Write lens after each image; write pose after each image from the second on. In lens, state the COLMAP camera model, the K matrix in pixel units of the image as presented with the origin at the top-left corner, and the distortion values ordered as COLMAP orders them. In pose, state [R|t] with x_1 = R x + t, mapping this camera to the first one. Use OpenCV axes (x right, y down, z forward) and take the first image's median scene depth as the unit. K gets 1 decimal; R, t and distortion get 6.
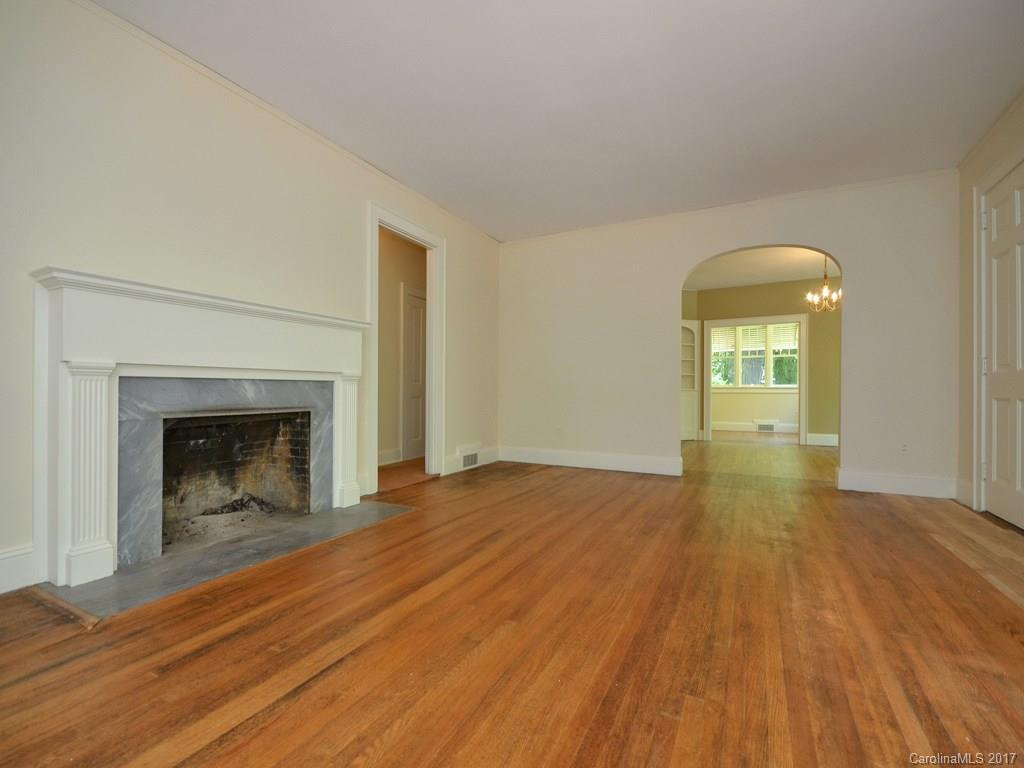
lens RADIAL K [[452.1, 0, 523.7], [0, 452.1, 389.1], [0, 0, 1]] dist [0.004354, -0.000359]
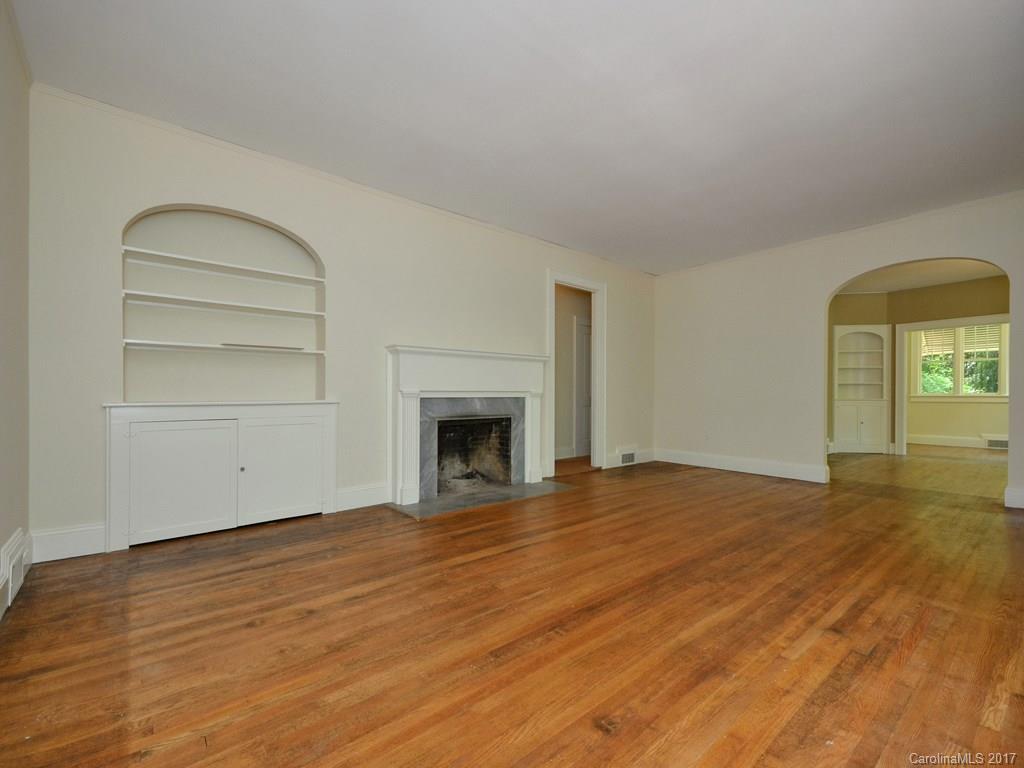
lens RADIAL K [[452.1, 0, 530.1], [0, 452.1, 395.8], [0, 0, 1]] dist [0.004354, -0.000359]
pose [[0.925792, -0.000294, -0.378033, 0.210567], [0.001771, 0.999992, 0.003561, -0.037392], [0.378029, -0.003966, 0.925785, -0.497385]]
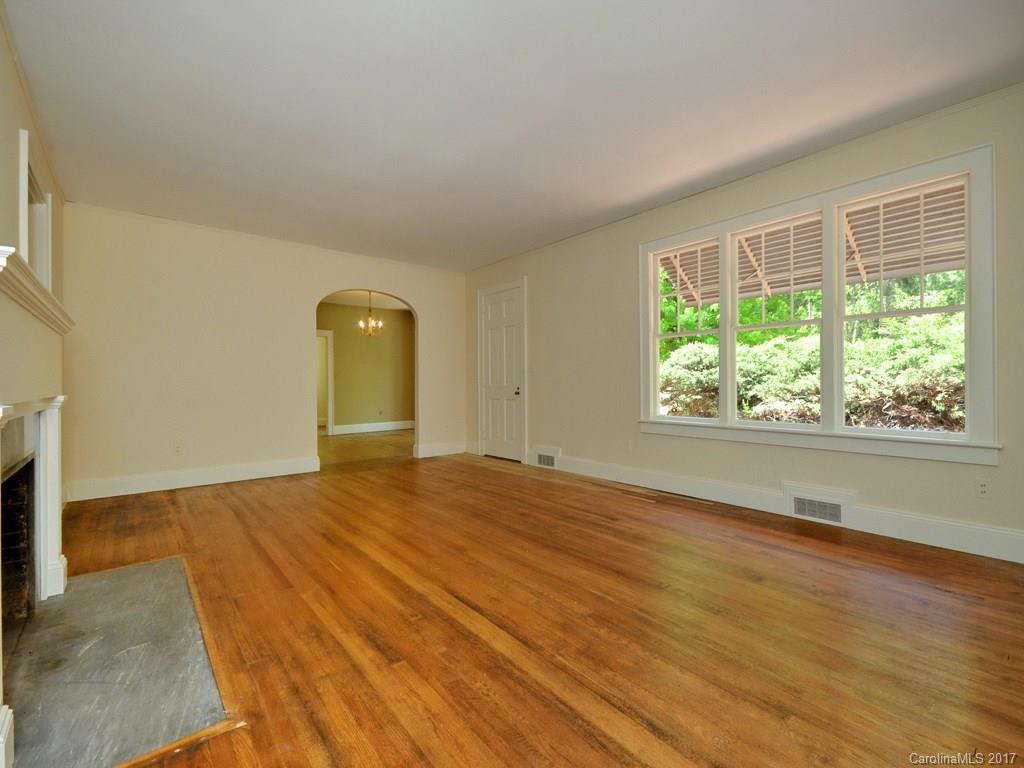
lens RADIAL K [[452.1, 0, 515.8], [0, 452.1, 384.0], [0, 0, 1]] dist [0.004354, -0.000359]
pose [[0.393337, -0.008512, 0.919355, -1.028642], [0.004518, 0.999963, 0.007325, -0.076166], [-0.919383, 0.001272, 0.393361, 0.129697]]
